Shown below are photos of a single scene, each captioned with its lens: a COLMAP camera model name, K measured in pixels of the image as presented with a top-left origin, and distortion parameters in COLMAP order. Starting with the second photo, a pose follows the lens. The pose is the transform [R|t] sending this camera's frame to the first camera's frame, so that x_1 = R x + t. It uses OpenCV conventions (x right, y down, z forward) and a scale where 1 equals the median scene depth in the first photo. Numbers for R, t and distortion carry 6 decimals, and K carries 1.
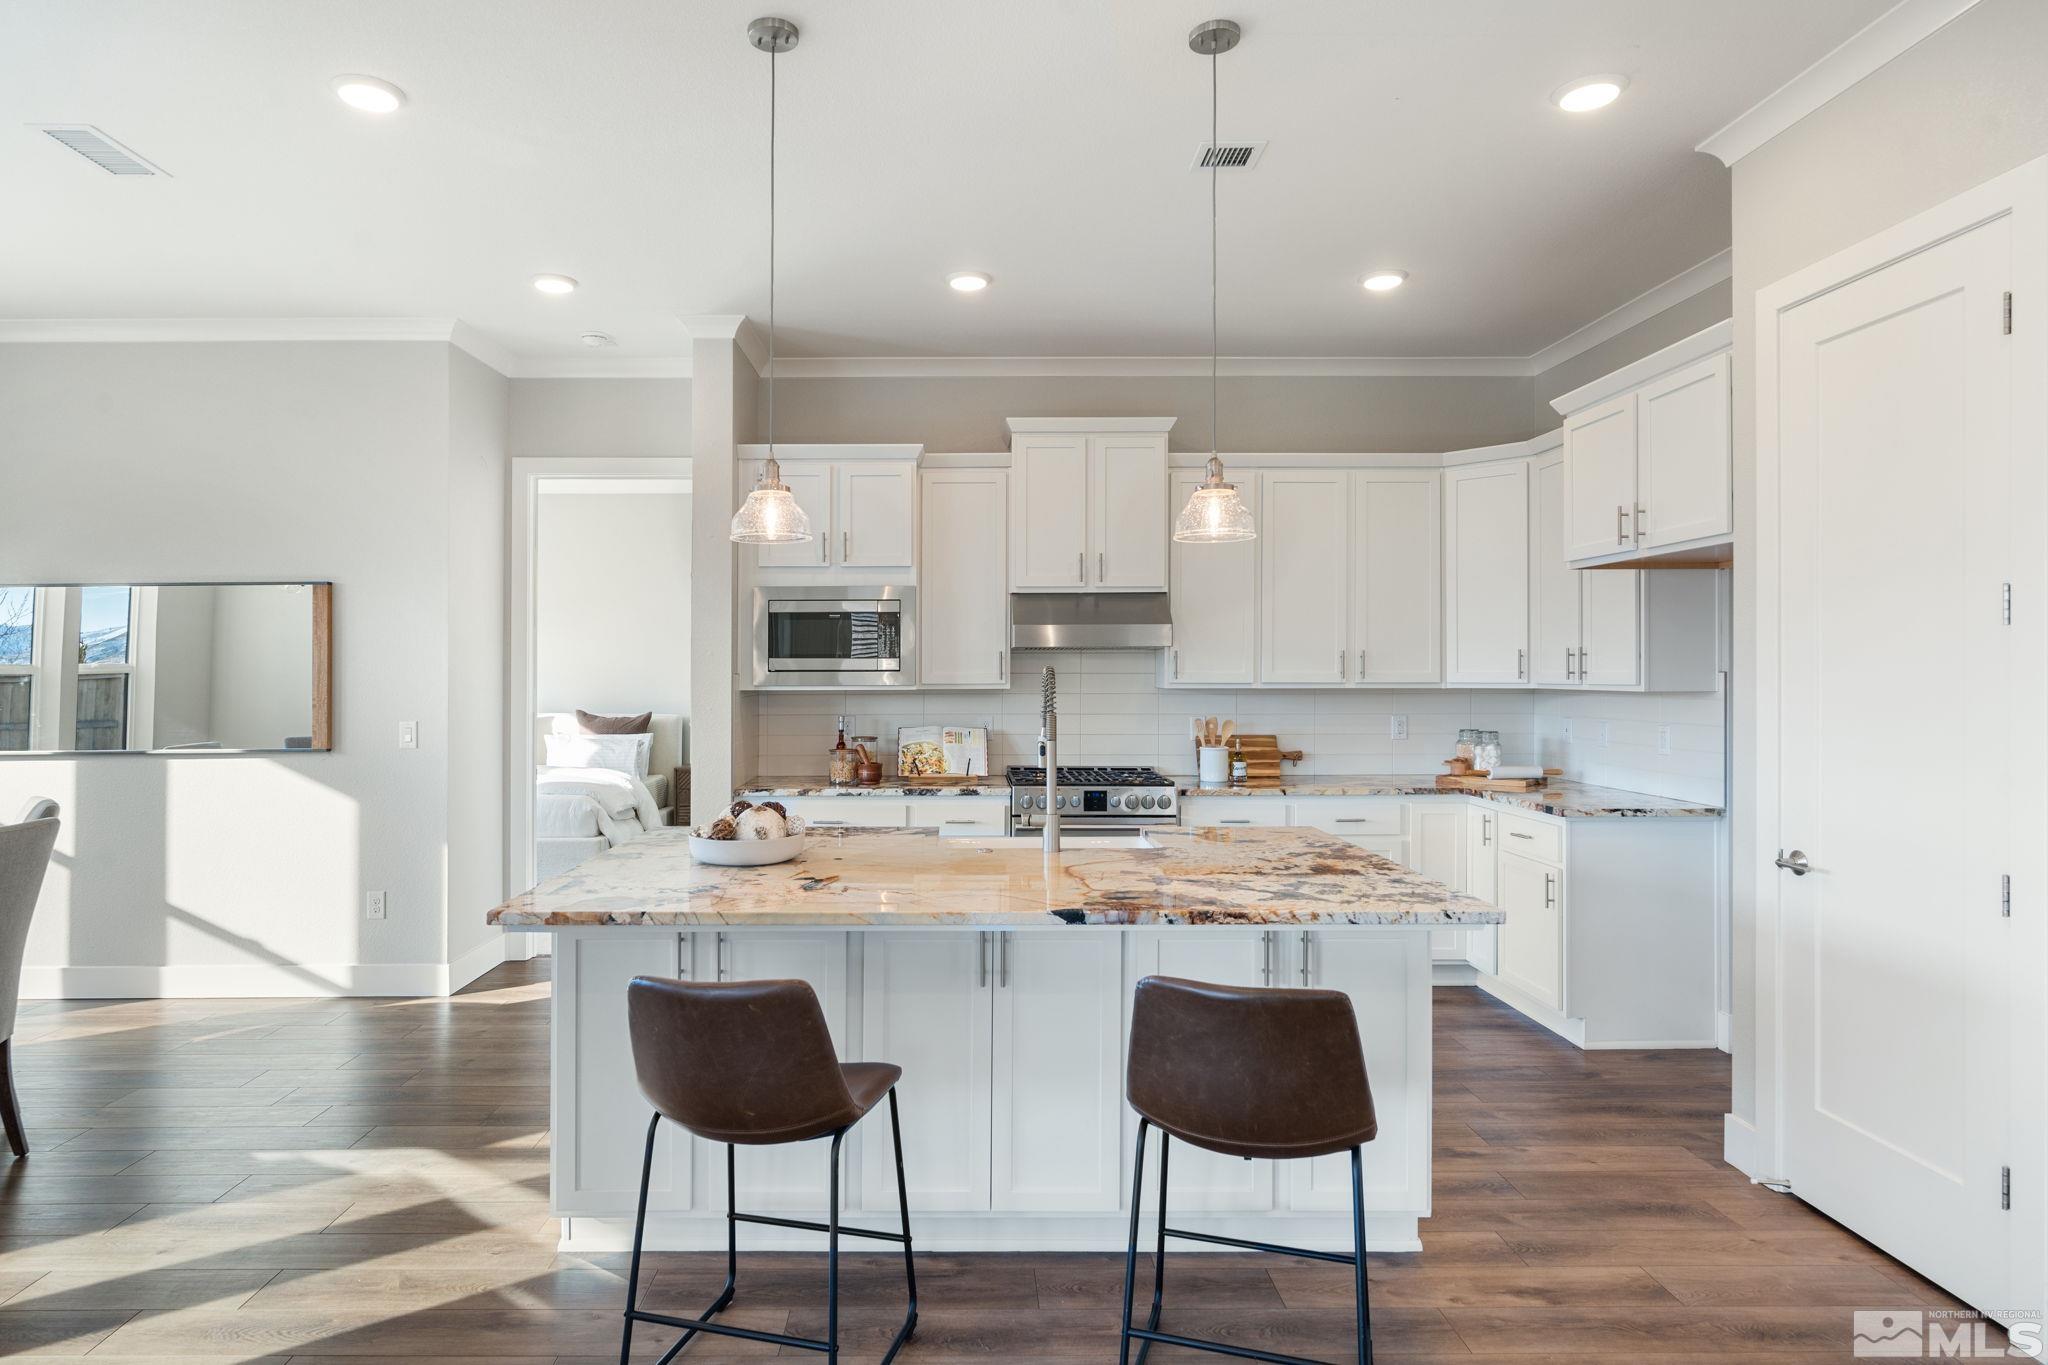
lens RADIAL K [[1157.7, 0, 978.7], [0, 1157.7, 680.5], [0, 0, 1]] dist [-0.003286, -0.000694]
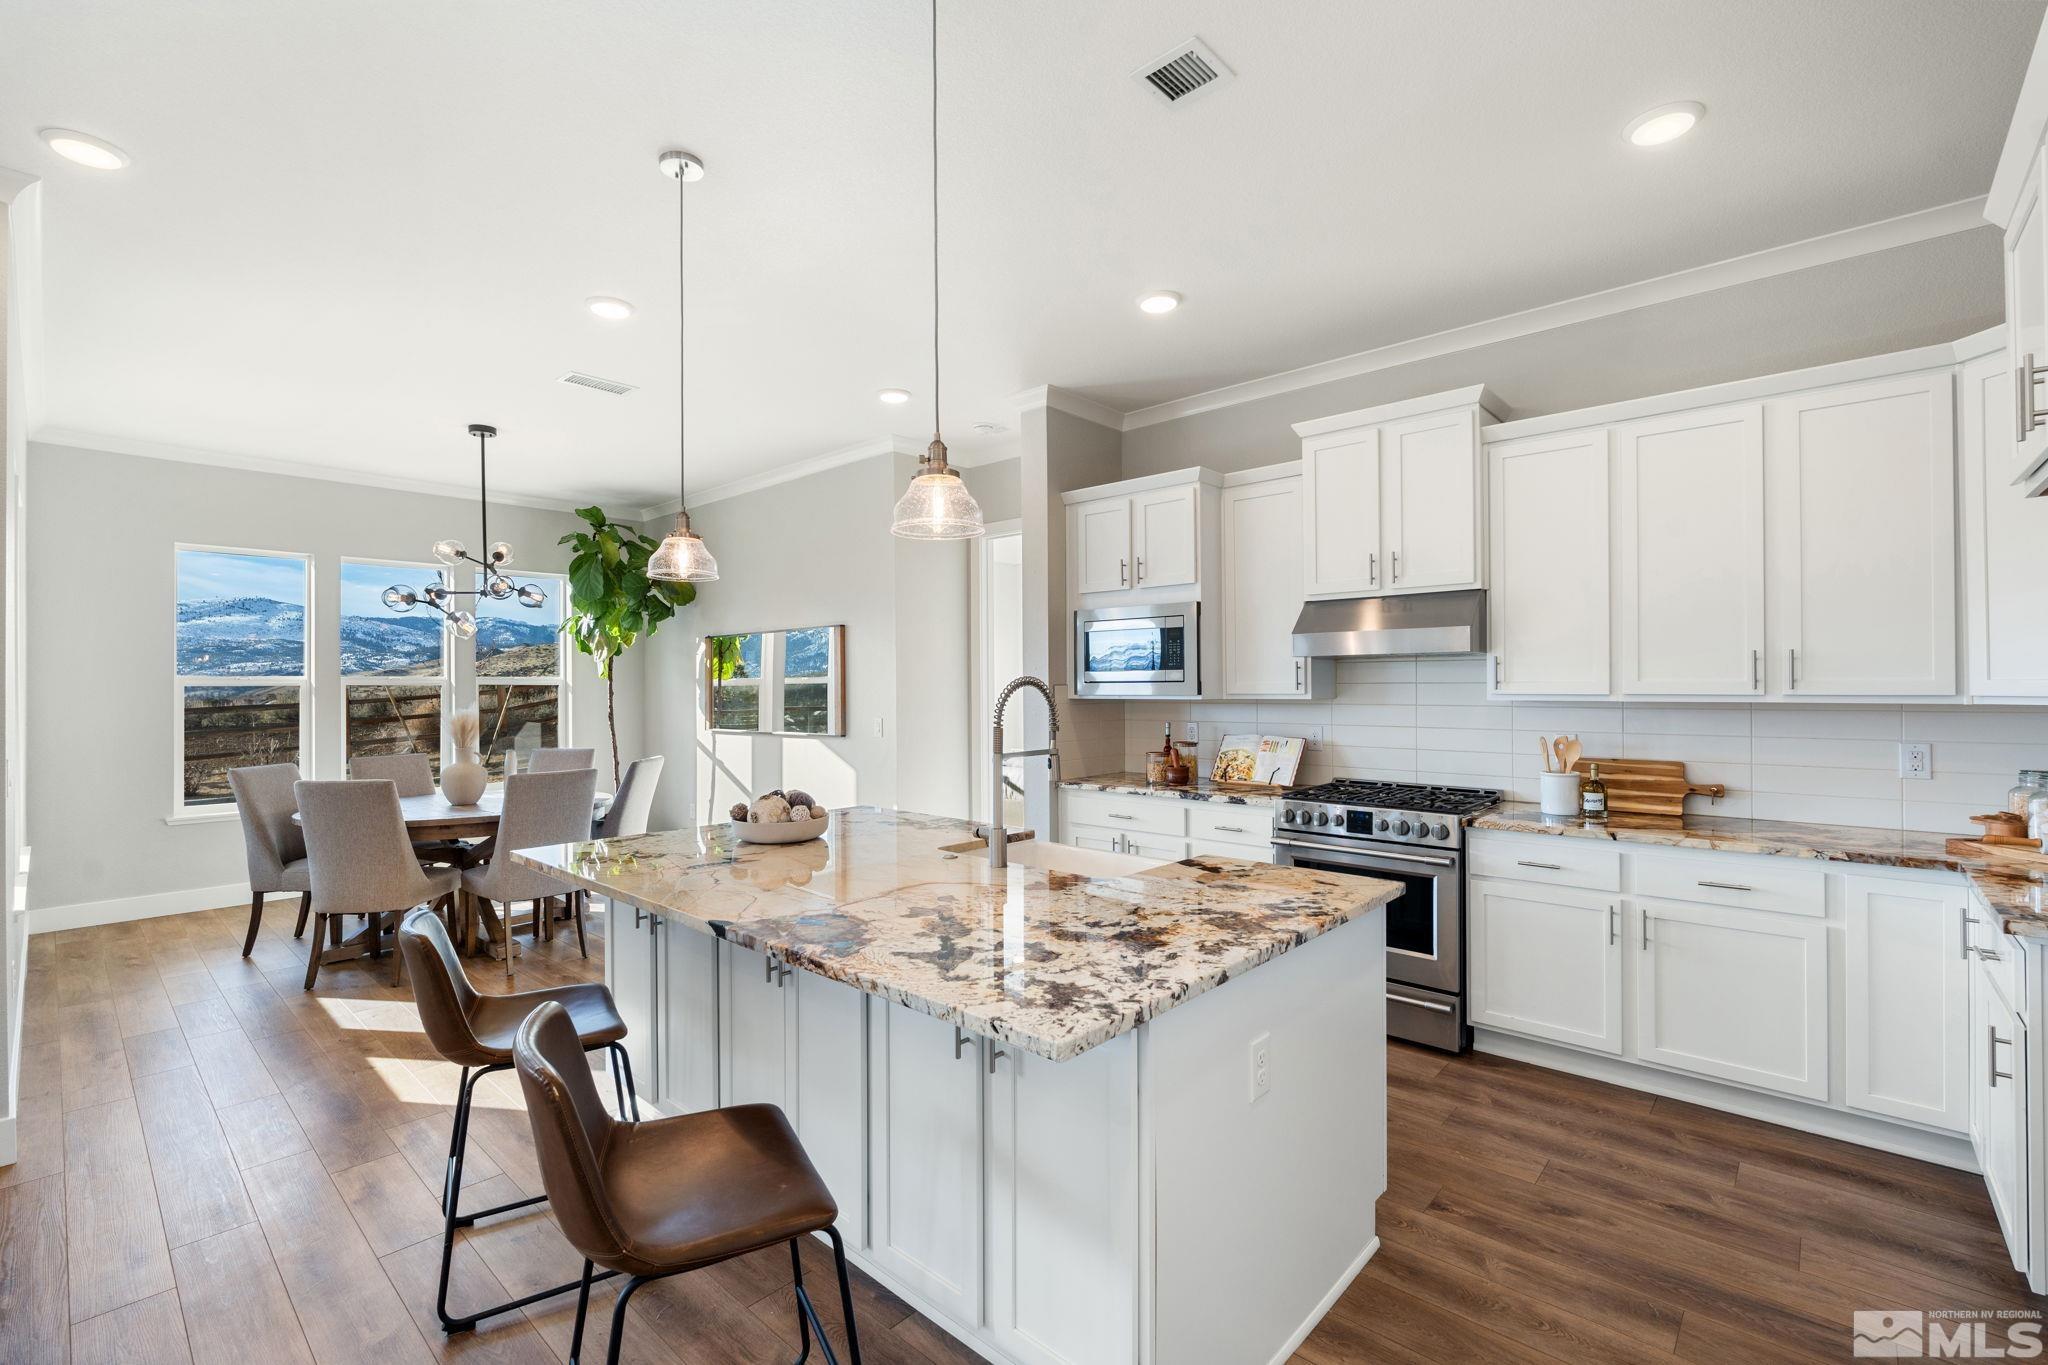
lens RADIAL K [[887.9, 0, 1007.5], [0, 887.9, 683.0], [0, 0, 1]] dist [0.001059, 0.000241]
pose [[0.732087, -0.003794, -0.681200, 0.351253], [-0.000595, 0.999981, -0.006209, -0.001712], [0.681211, 0.004951, 0.732071, 0.272989]]
